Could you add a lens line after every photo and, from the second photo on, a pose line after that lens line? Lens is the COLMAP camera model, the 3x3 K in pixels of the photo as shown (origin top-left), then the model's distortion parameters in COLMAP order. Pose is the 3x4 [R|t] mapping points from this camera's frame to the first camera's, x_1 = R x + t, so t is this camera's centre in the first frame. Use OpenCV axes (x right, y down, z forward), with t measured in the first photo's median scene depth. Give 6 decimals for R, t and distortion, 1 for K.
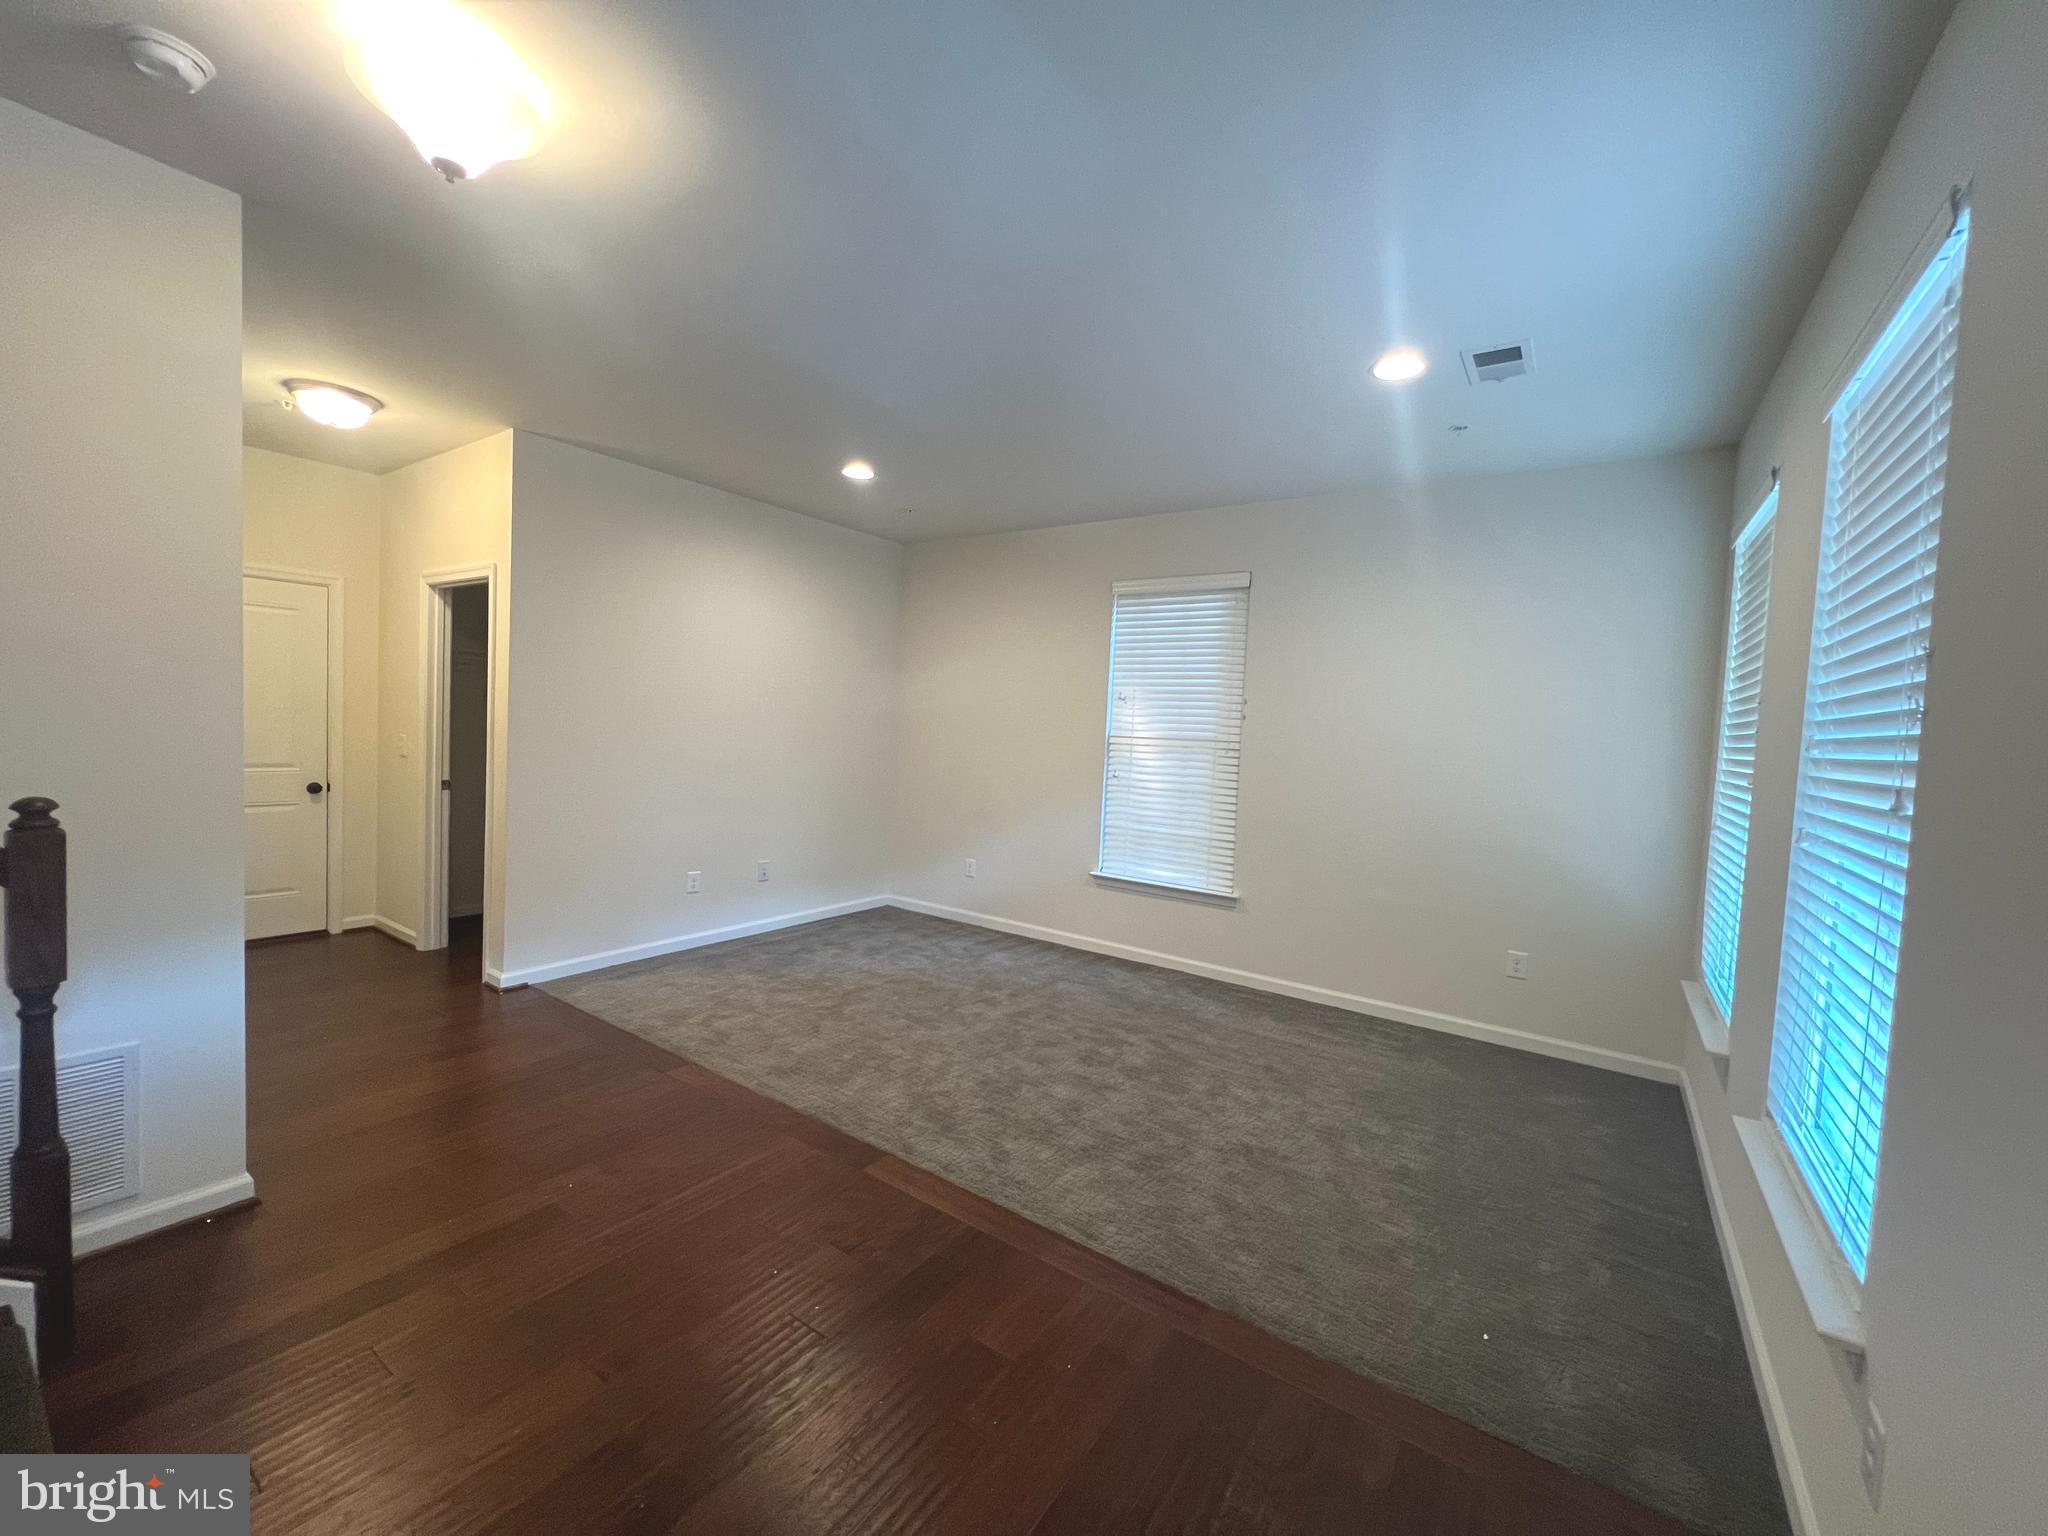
lens RADIAL K [[813.4, 0, 1025.3], [0, 813.4, 765.4], [0, 0, 1]] dist [-0.002015, -0.000071]
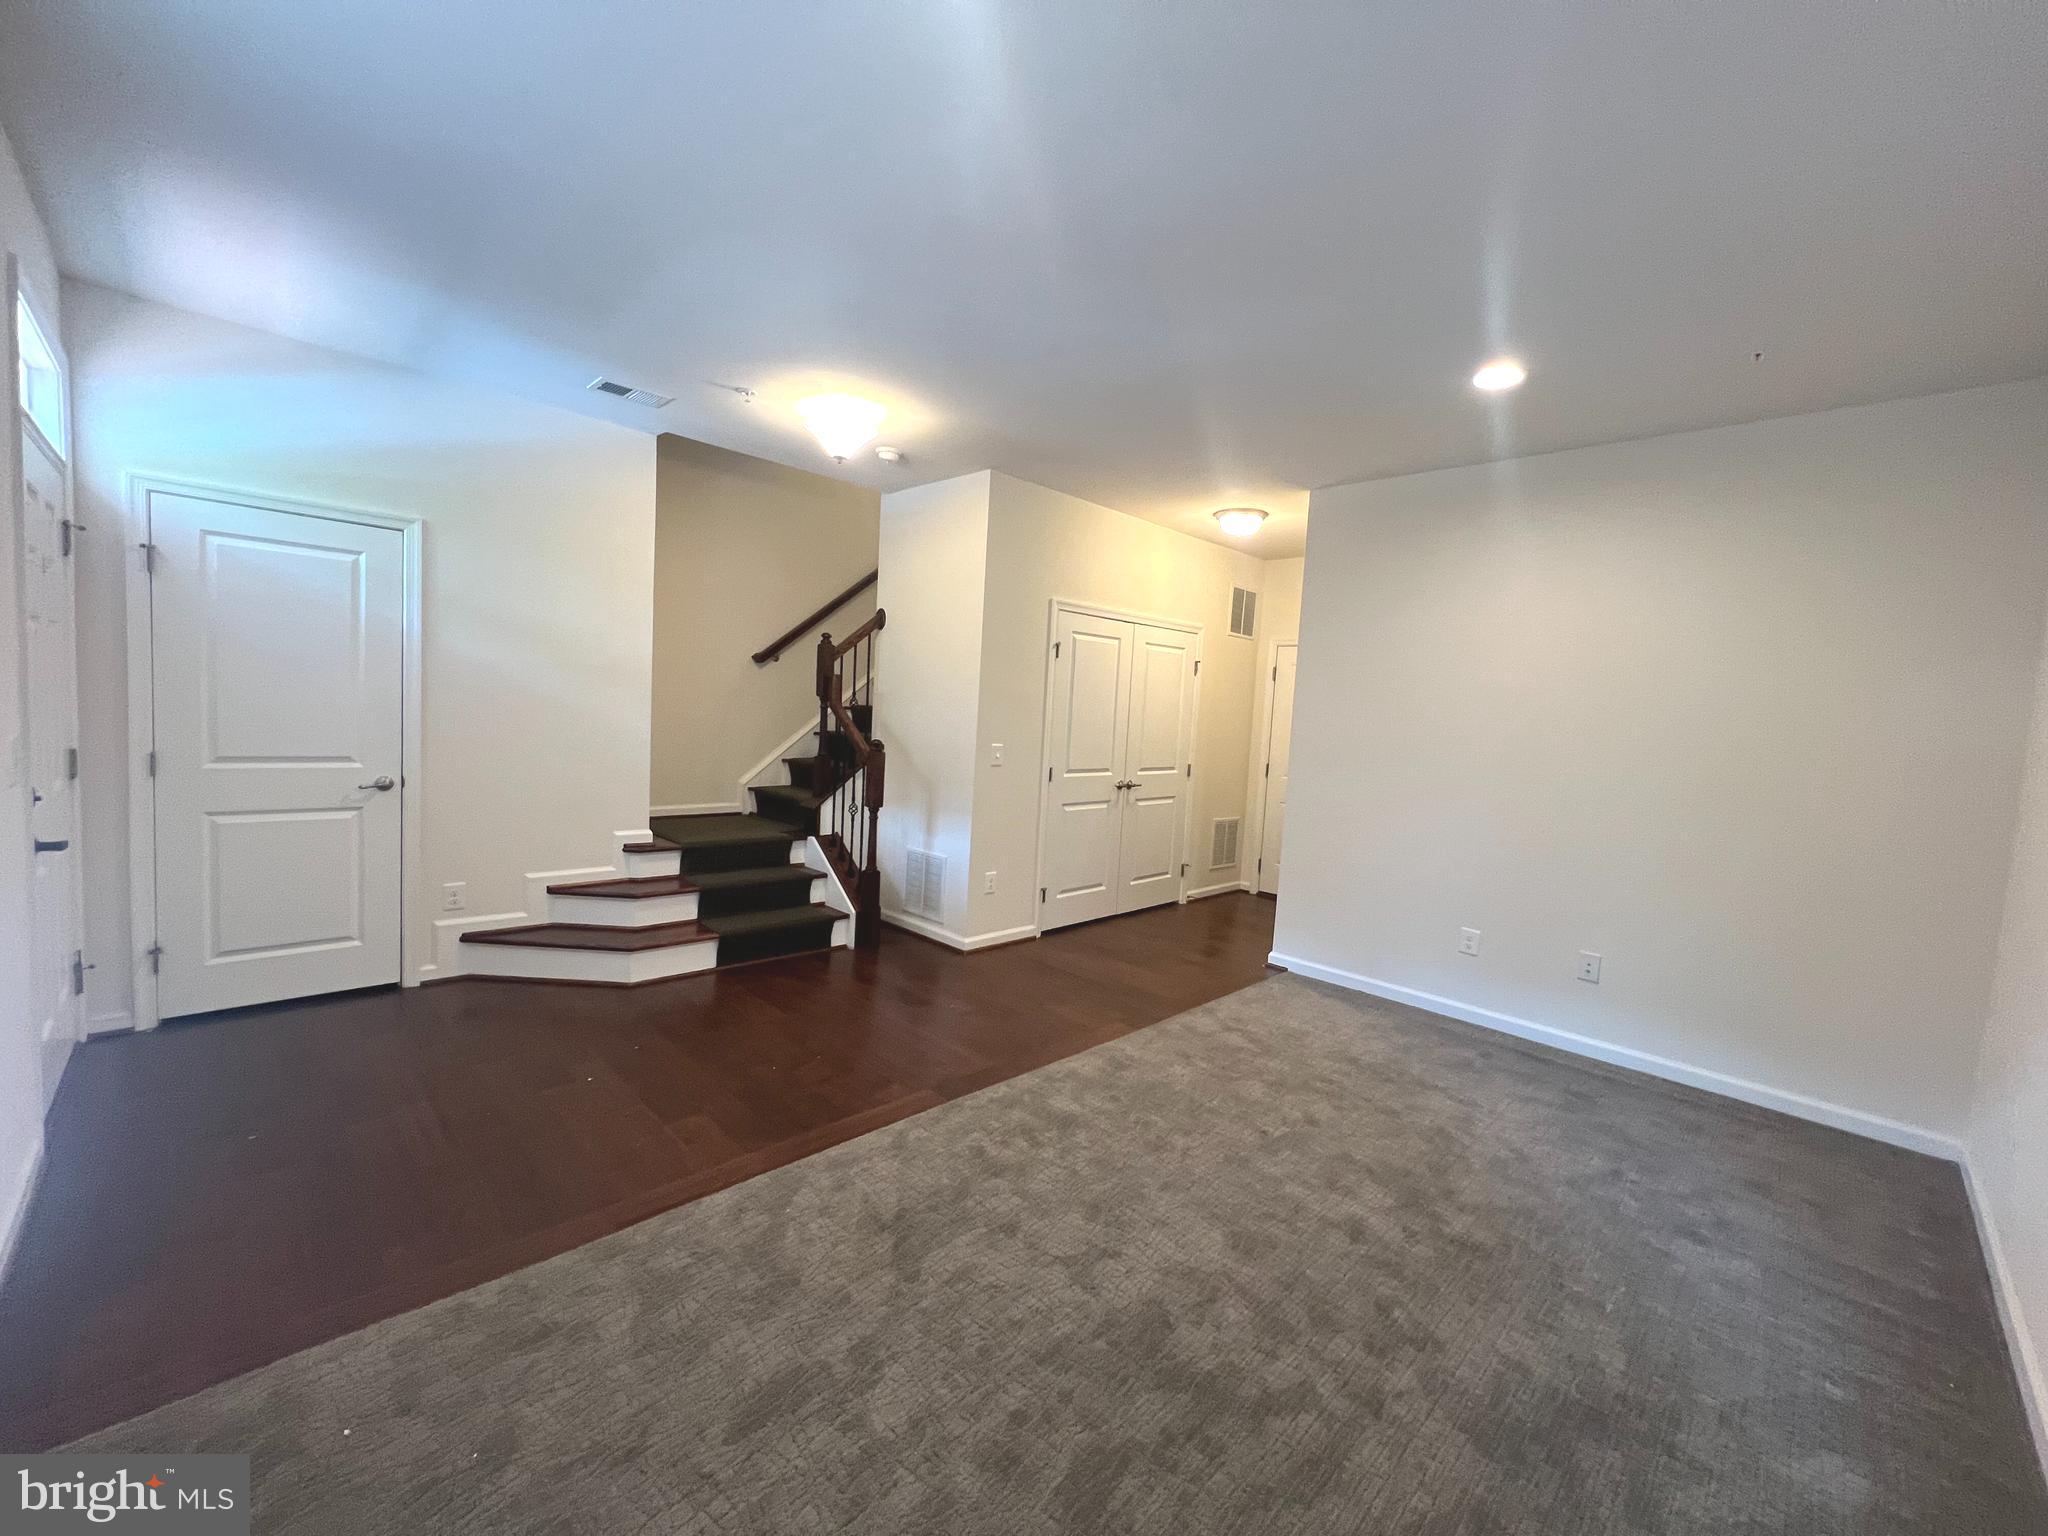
lens RADIAL K [[813.4, 0, 1023.1], [0, 813.4, 767.2], [0, 0, 1]] dist [-0.002015, -0.000071]
pose [[-0.166886, 0.016014, -0.985846, 0.513498], [-0.122903, 0.991732, 0.036915, -0.007029], [0.978286, 0.127324, -0.163538, 0.716062]]
